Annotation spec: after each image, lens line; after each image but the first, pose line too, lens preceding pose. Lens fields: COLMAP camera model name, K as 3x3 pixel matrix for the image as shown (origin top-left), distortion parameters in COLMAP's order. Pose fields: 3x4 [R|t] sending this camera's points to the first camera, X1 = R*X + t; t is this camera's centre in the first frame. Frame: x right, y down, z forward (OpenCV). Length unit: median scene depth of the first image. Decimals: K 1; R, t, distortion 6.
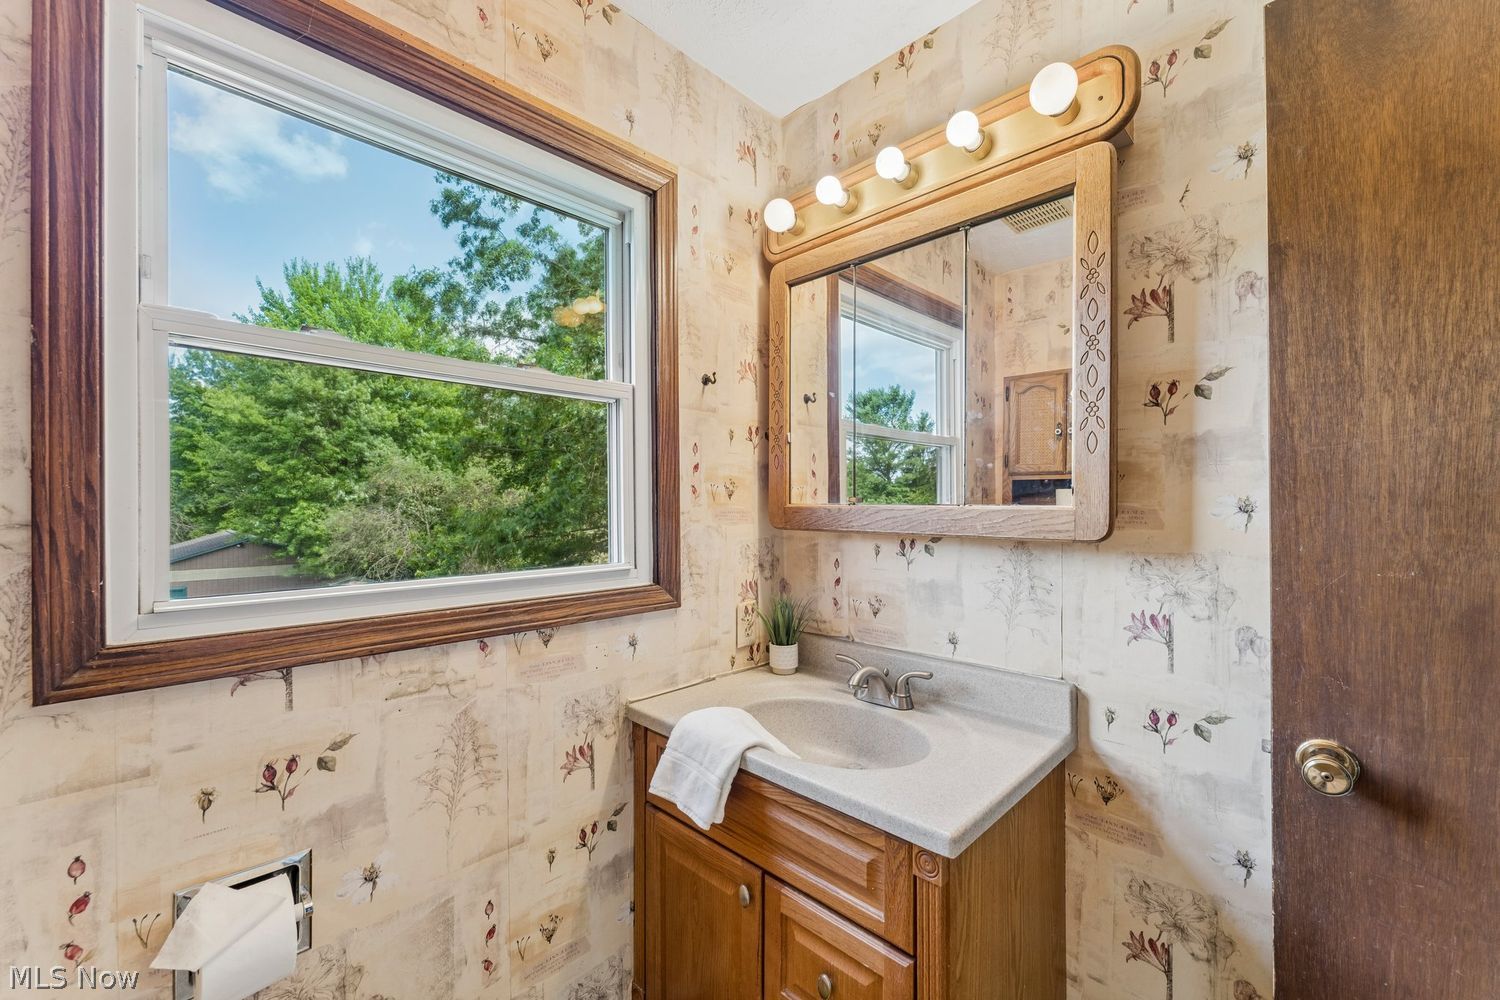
lens RADIAL K [[598.8, 0, 743.9], [0, 598.8, 504.1], [0, 0, 1]] dist [-0.002539, 0.000166]
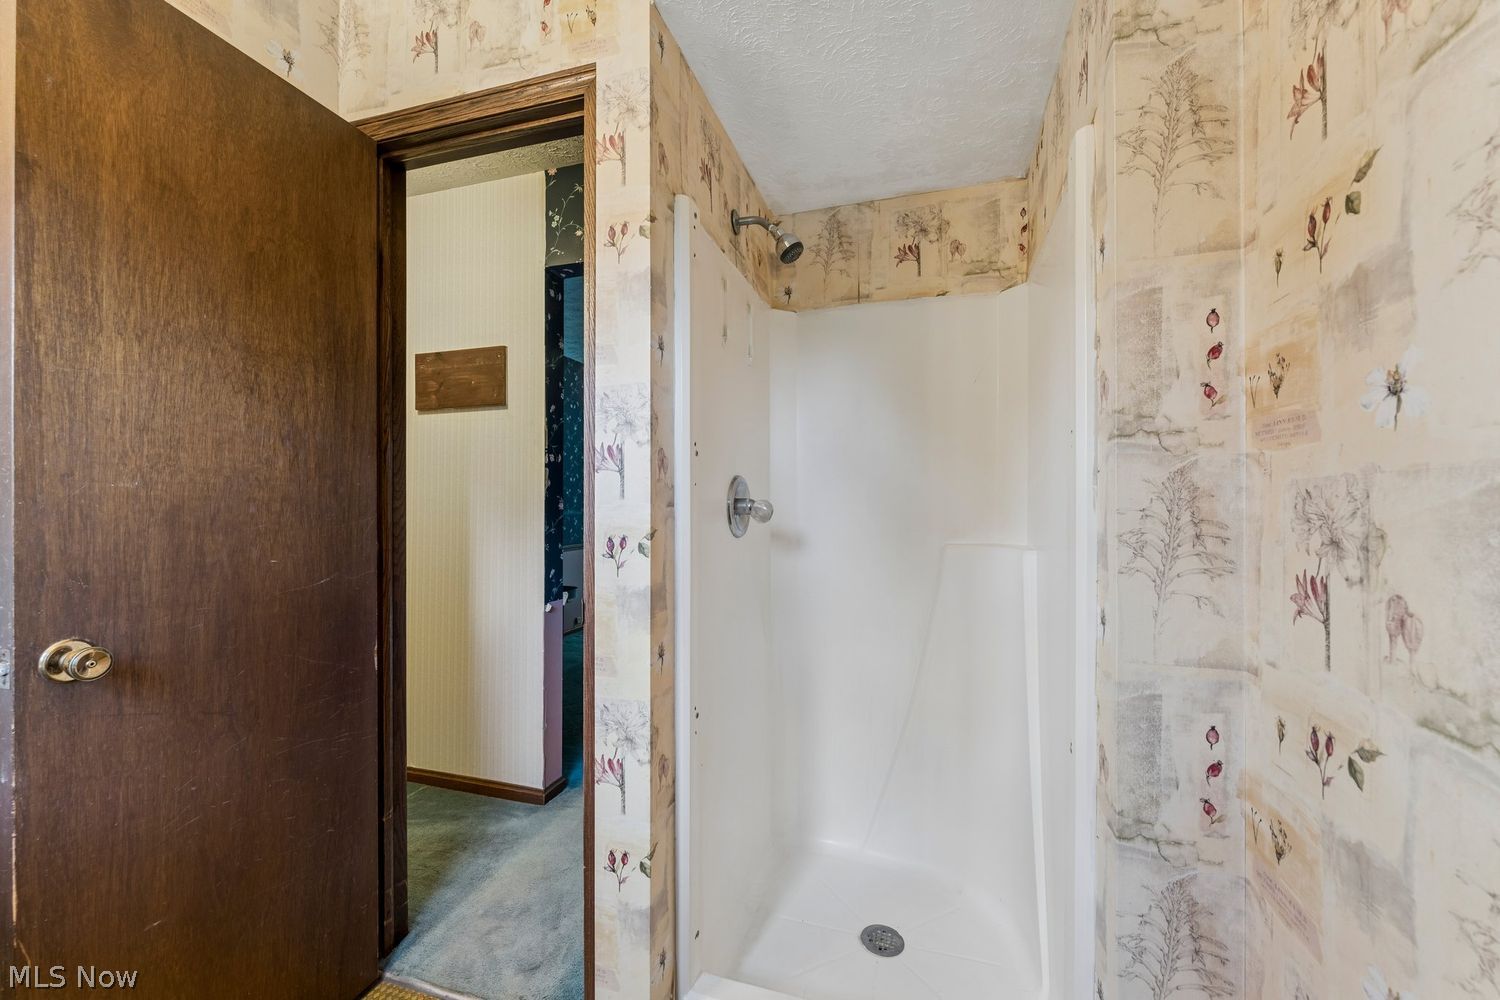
lens RADIAL K [[598.8, 0, 743.9], [0, 598.8, 504.1], [0, 0, 1]] dist [-0.002539, 0.000166]
pose [[-0.460378, 0.001327, 0.887722, -0.574171], [-0.000600, 0.999998, -0.001806, 0.155871], [-0.887723, -0.001364, -0.460377, 0.423561]]
